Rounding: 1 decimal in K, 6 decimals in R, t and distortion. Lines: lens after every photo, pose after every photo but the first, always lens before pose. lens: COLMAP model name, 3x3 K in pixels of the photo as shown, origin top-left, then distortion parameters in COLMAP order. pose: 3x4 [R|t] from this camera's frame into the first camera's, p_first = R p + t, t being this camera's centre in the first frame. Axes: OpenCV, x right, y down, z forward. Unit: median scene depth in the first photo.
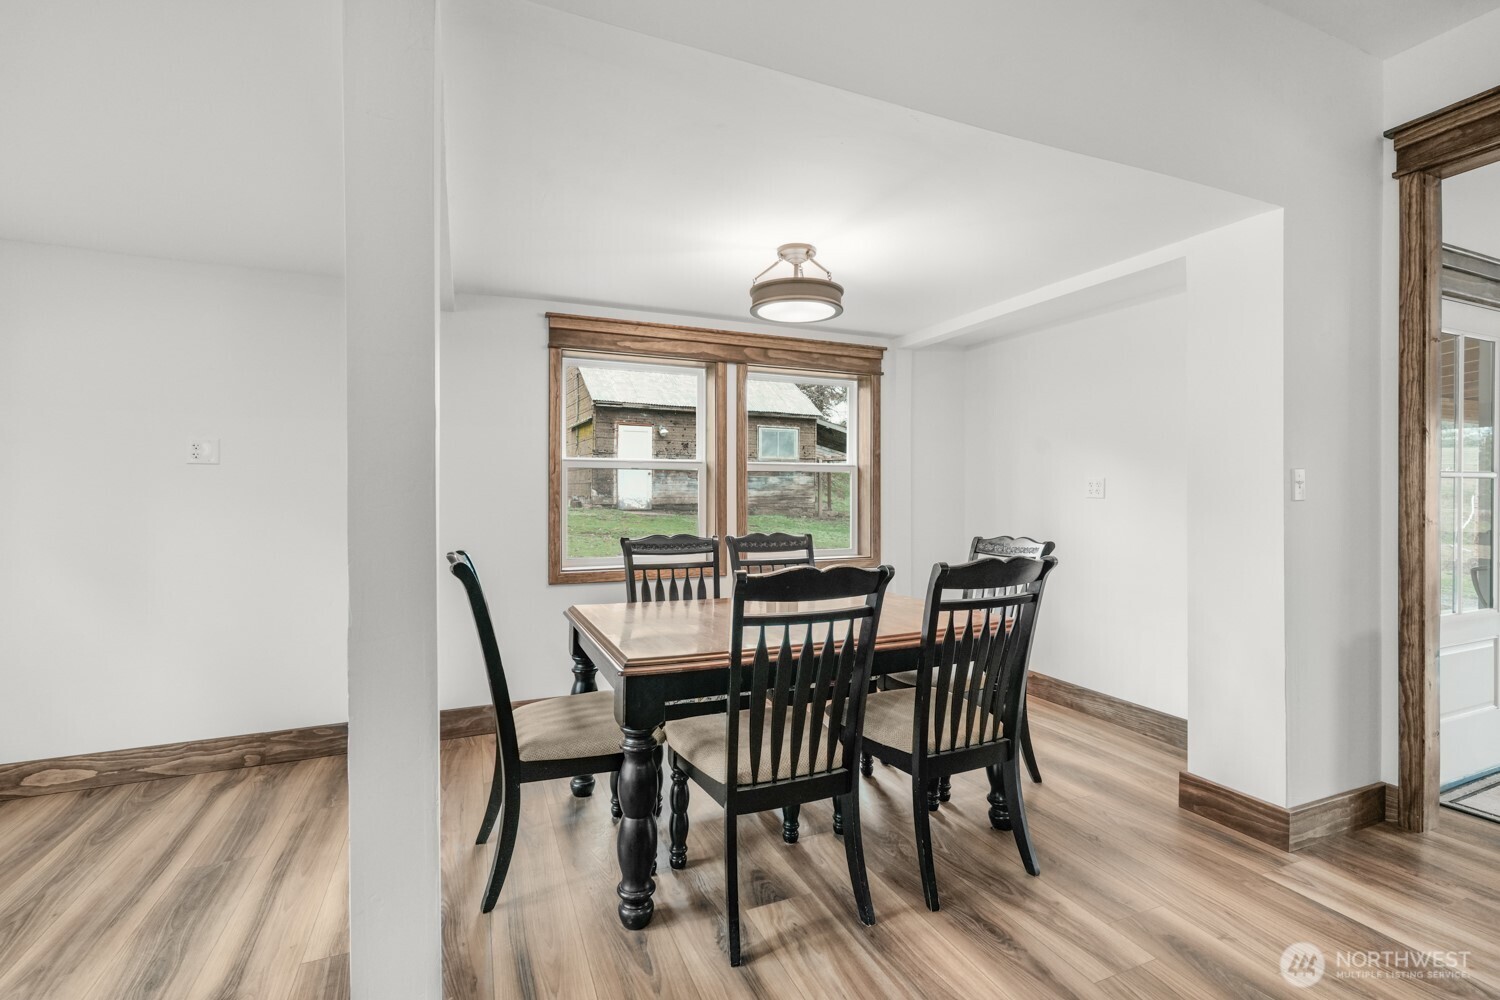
lens RADIAL K [[664.9, 0, 752.2], [0, 664.9, 496.1], [0, 0, 1]] dist [0.000548, 0.000458]
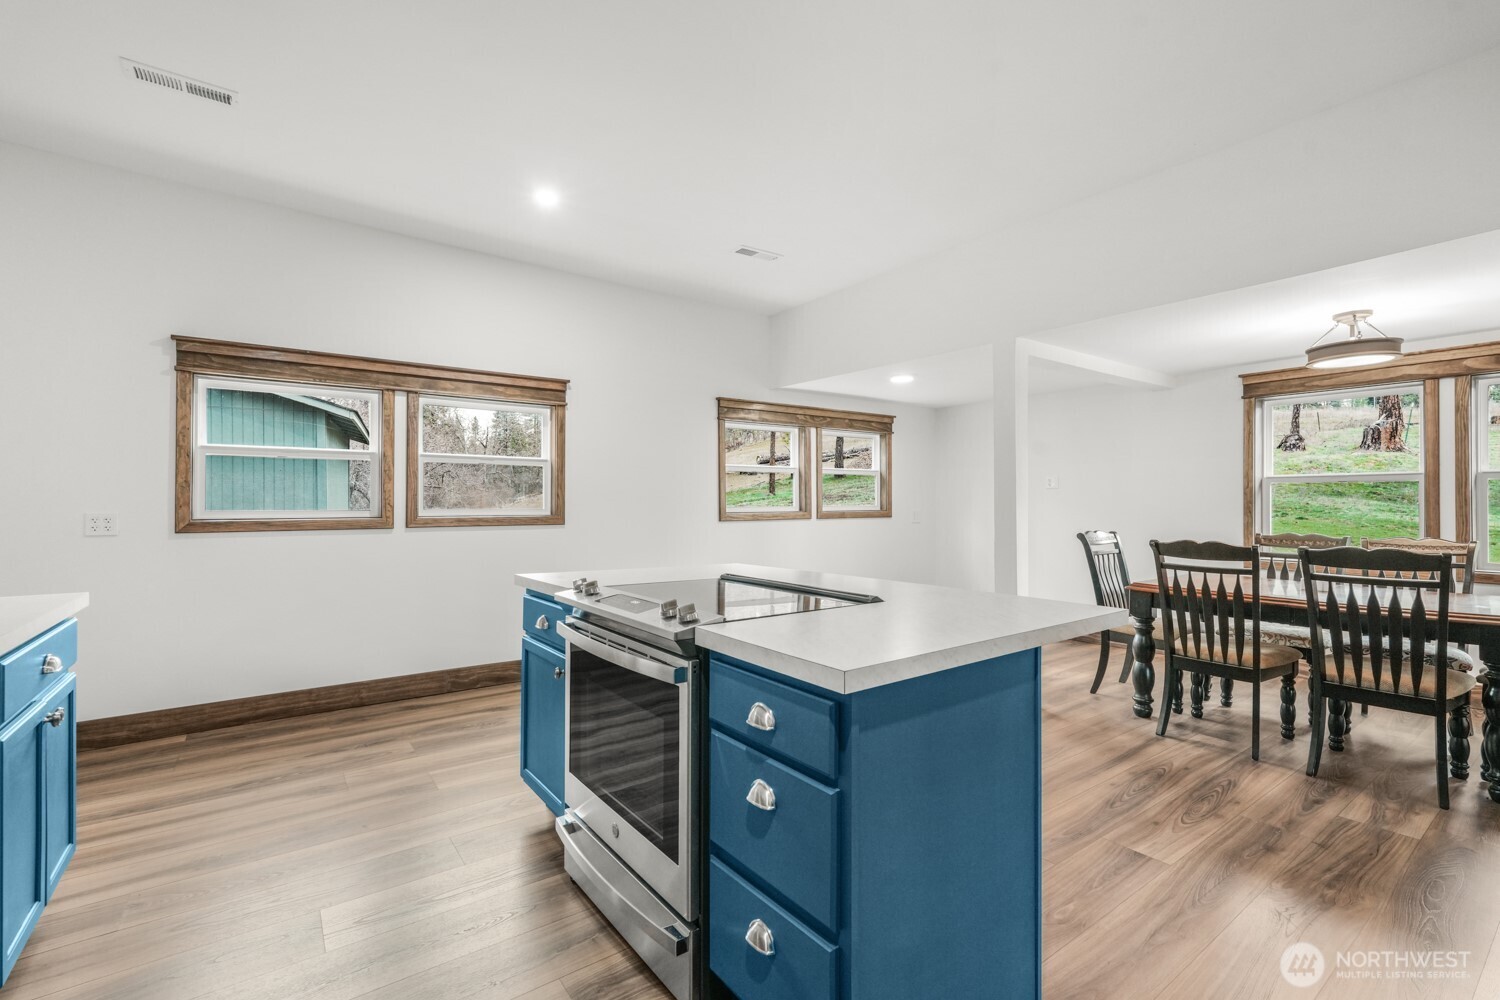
lens RADIAL K [[660.9, 0, 750.0], [0, 660.9, 500.0], [0, 0, 1]] dist [0.001409, 0.000425]
pose [[0.232503, -0.006746, -0.972572, 1.149929], [-0.005433, 0.999951, -0.008235, 0.009146], [0.972580, 0.007199, 0.232455, -0.475178]]
